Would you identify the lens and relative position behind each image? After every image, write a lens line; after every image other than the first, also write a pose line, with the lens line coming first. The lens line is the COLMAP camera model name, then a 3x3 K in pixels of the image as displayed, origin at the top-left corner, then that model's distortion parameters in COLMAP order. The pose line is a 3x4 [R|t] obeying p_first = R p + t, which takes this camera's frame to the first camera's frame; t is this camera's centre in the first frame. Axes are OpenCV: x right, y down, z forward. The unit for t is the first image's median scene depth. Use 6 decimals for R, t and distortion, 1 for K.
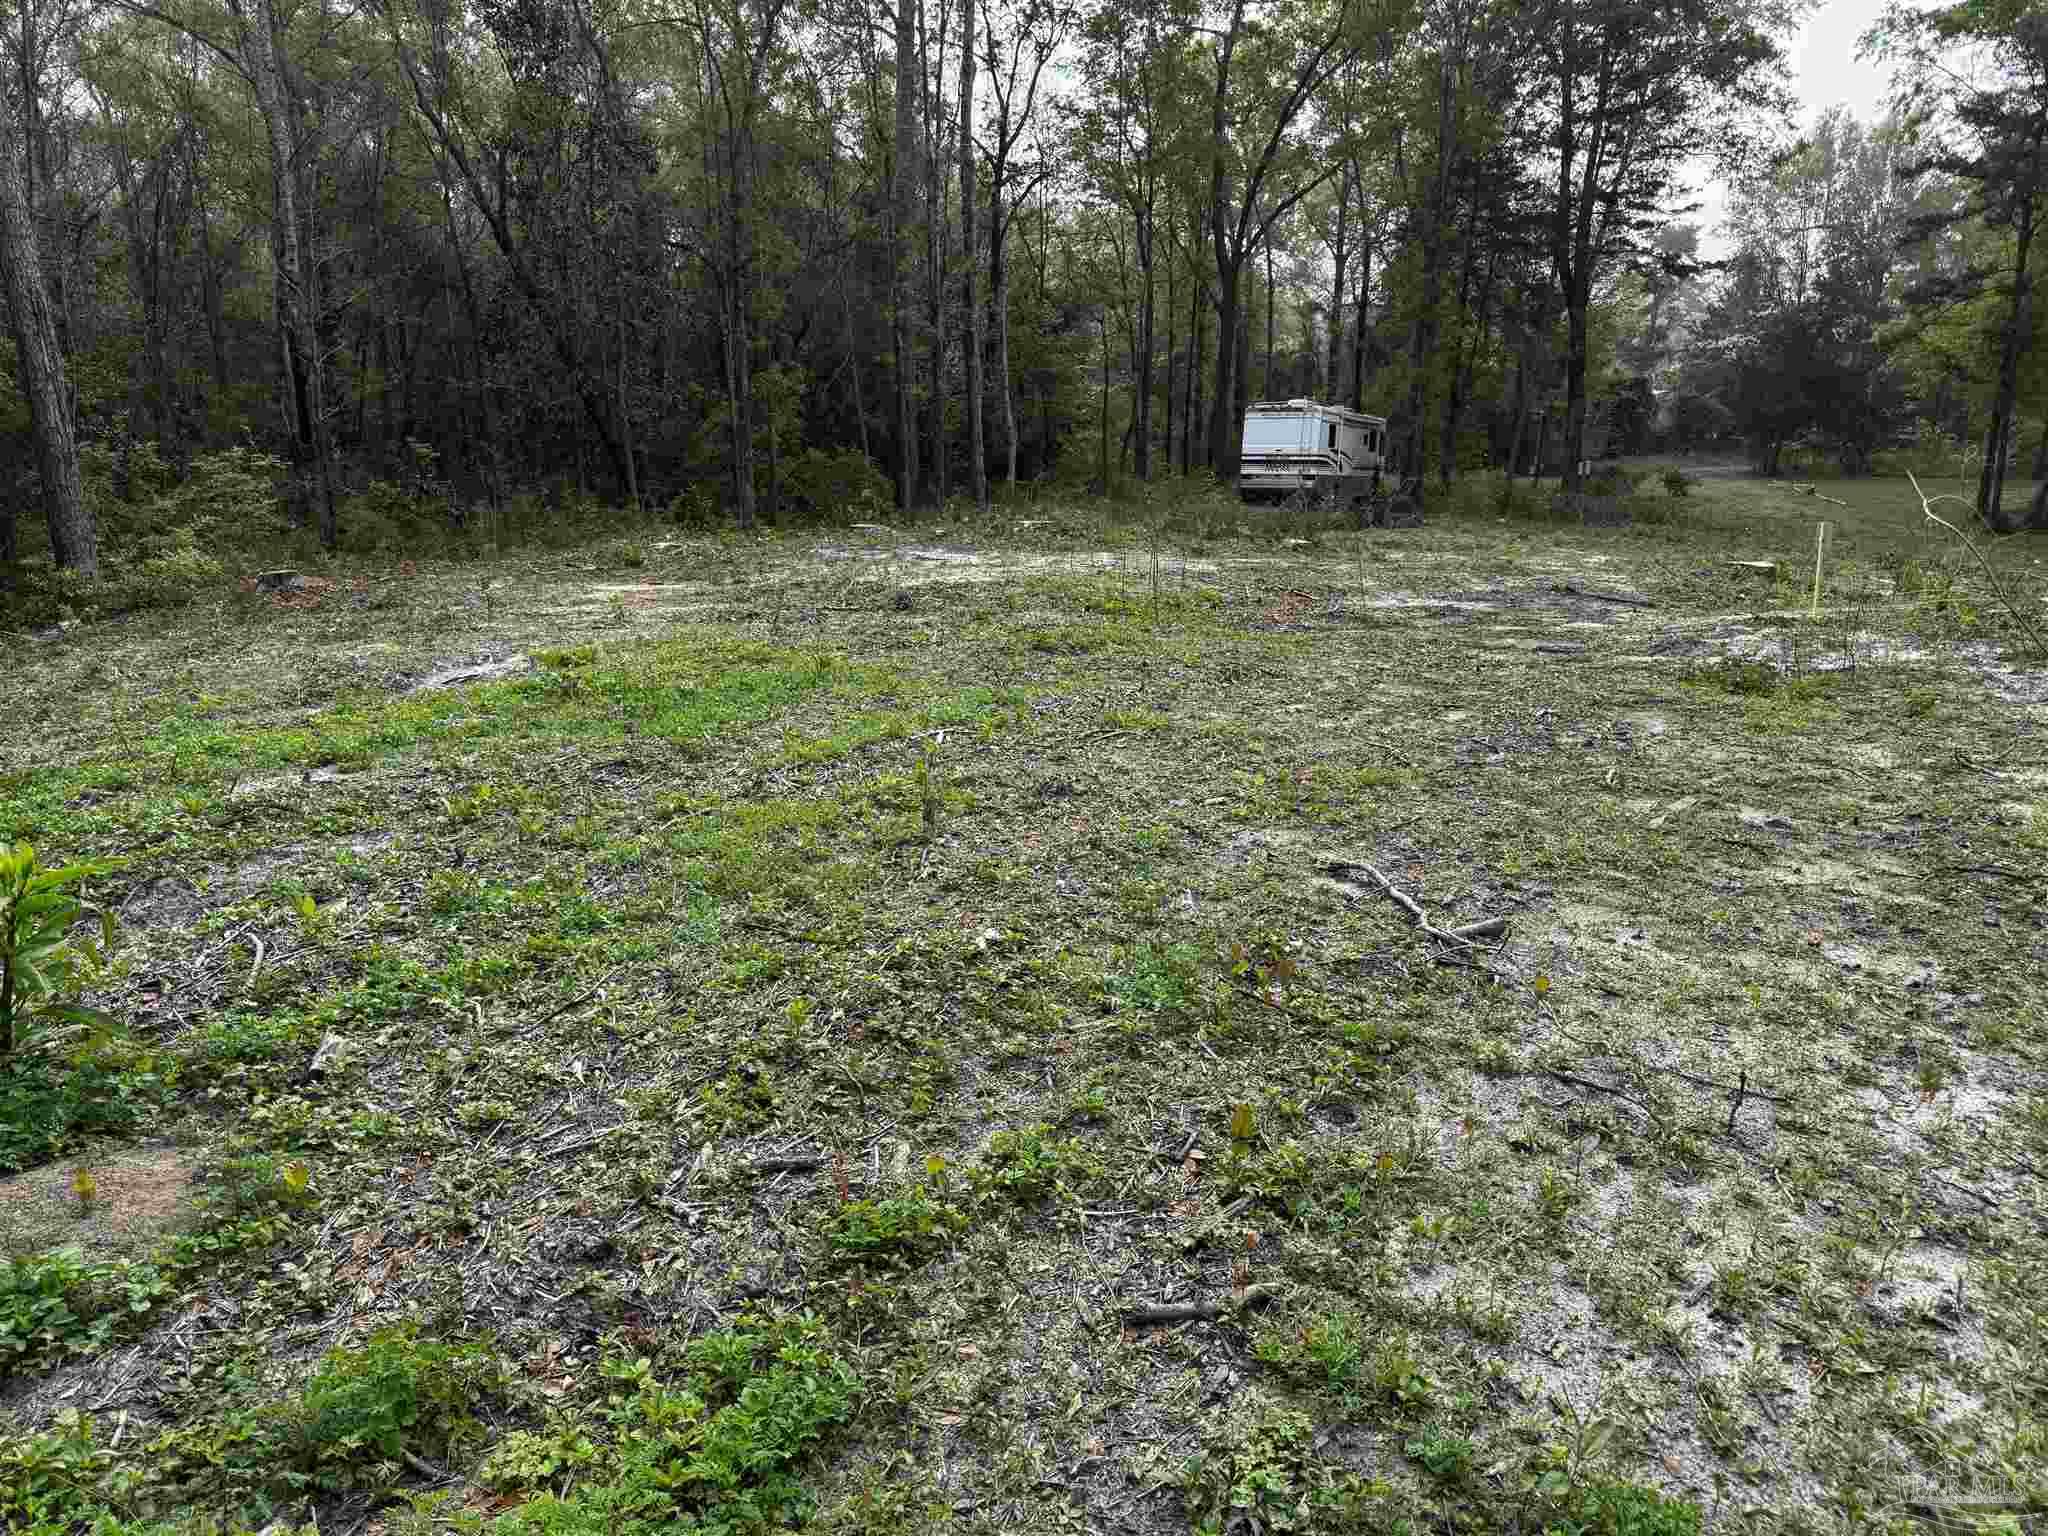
lens RADIAL K [[1443.5, 0, 1025.5], [0, 1443.5, 756.8], [0, 0, 1]] dist [0.074186, -0.106806]
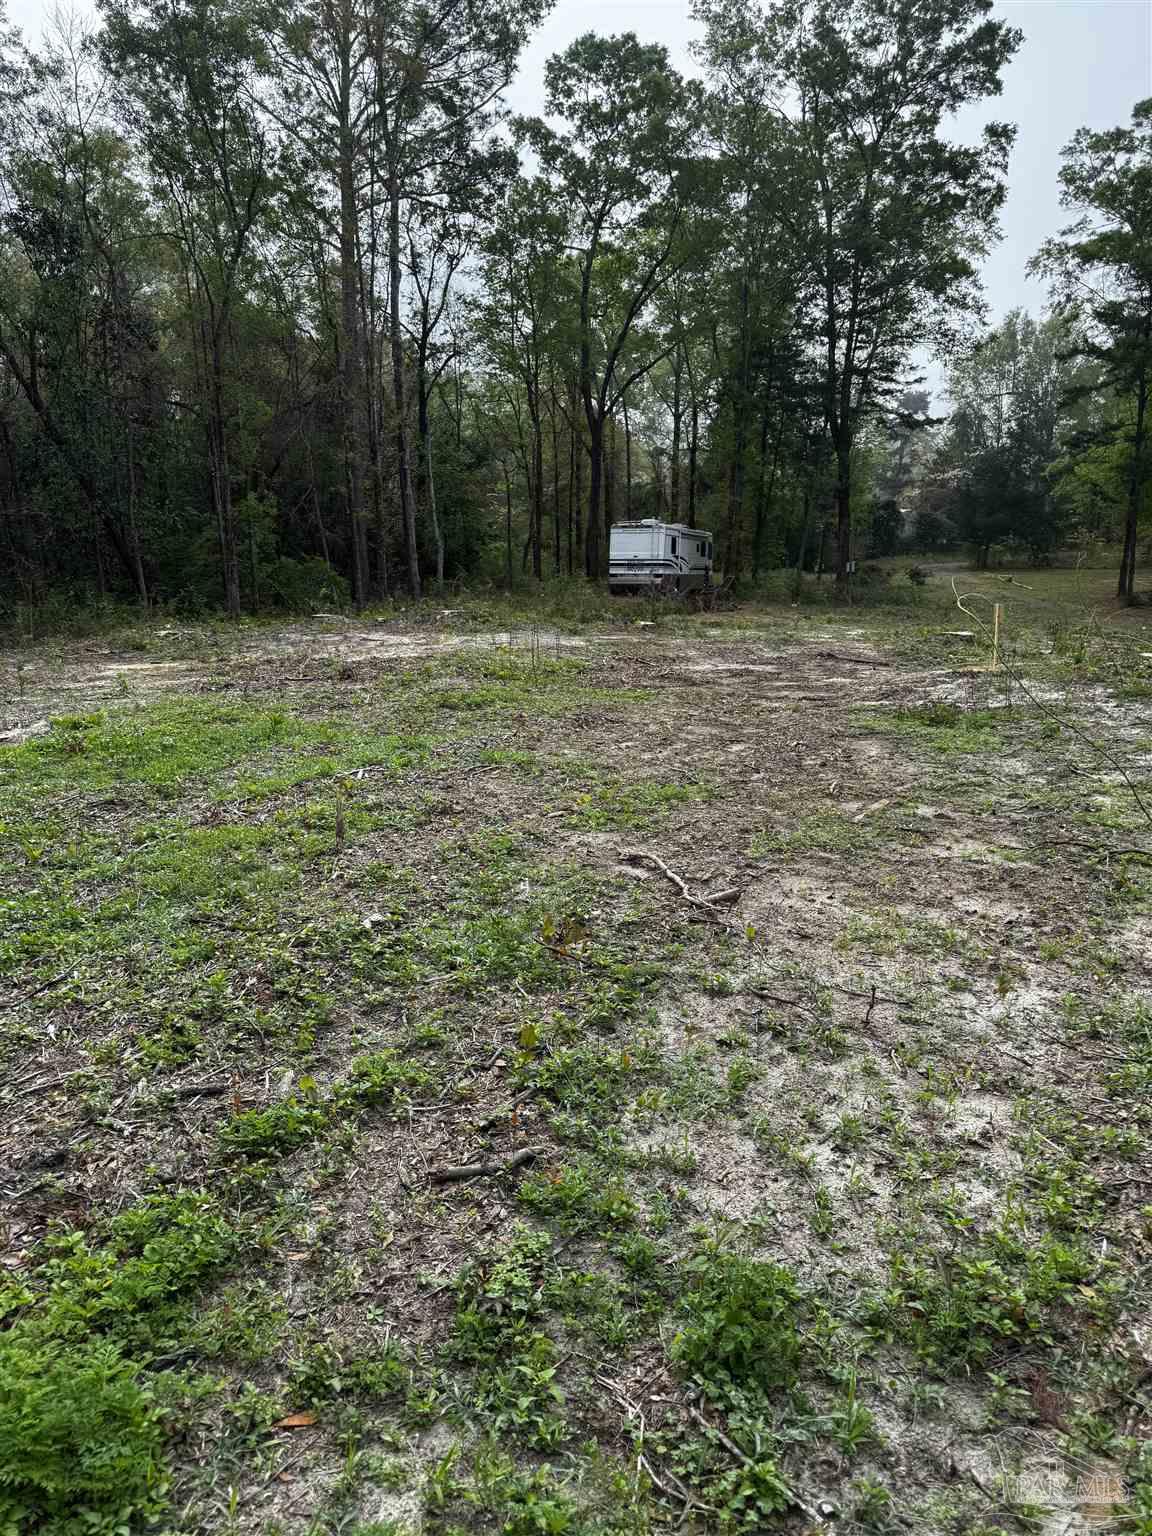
lens RADIAL K [[1072.8, 0, 576.0], [0, 1072.8, 768.0], [0, 0, 1]] dist [0.145723, -0.281460]
pose [[0.994025, -0.031706, 0.104446, 0.049027], [0.033276, 0.999357, -0.013326, 0.000688], [-0.103957, 0.016722, 0.994441, -0.038105]]
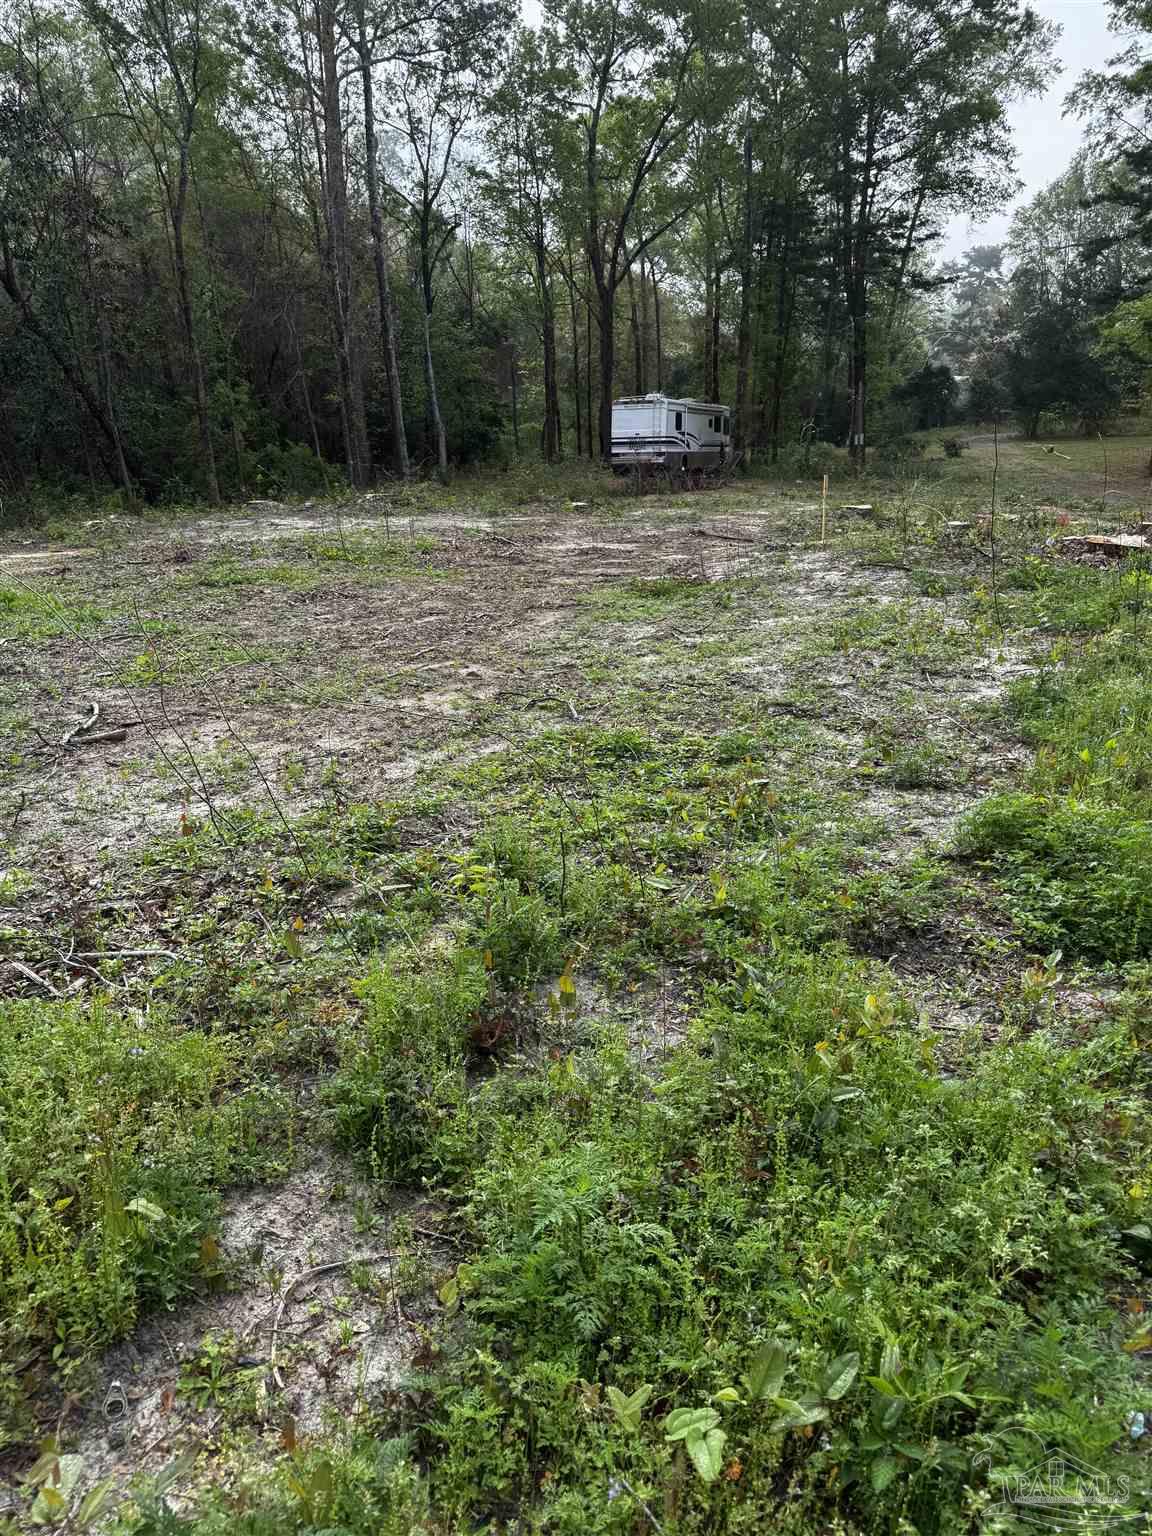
lens RADIAL K [[1084.0, 0, 577.3], [0, 1084.0, 772.0], [0, 0, 1]] dist [0.065770, -0.093744]
pose [[0.998461, -0.046697, 0.029920, 0.661188], [0.043882, 0.995093, 0.088682, 0.059181], [-0.033914, -0.087233, 0.995611, -0.213043]]
